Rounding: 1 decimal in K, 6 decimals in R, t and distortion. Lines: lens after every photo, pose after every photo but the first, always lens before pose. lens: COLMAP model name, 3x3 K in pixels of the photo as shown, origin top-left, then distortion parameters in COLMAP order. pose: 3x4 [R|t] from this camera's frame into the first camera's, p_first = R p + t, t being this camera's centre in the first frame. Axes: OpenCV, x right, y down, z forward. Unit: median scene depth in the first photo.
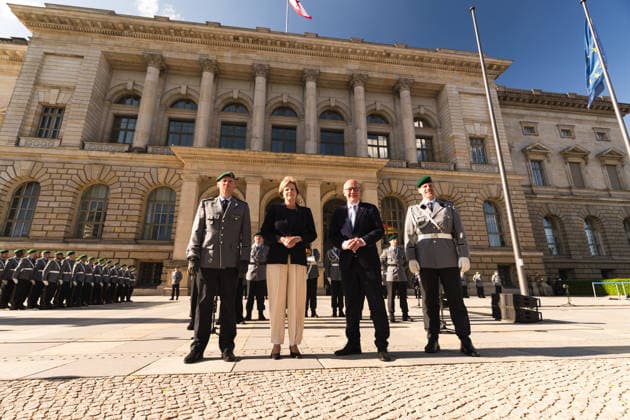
lens RADIAL K [[293.1, 0, 315.0], [0, 293.1, 210.0], [0, 0, 1]] dist [-0.001087, -0.000054]
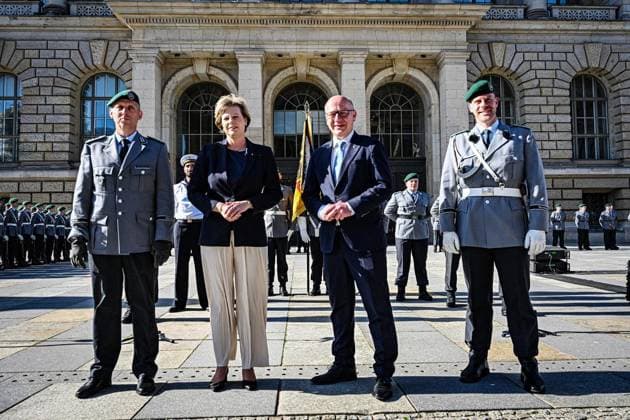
lens RADIAL K [[488.1, 0, 315.0], [0, 488.1, 210.0], [0, 0, 1]] dist [-0.000443, 0.002767]
pose [[0.995692, -0.013011, -0.091805, 0.159779], [0.032230, 0.976931, 0.211110, -0.087784], [0.086940, -0.213159, 0.973142, 0.042513]]
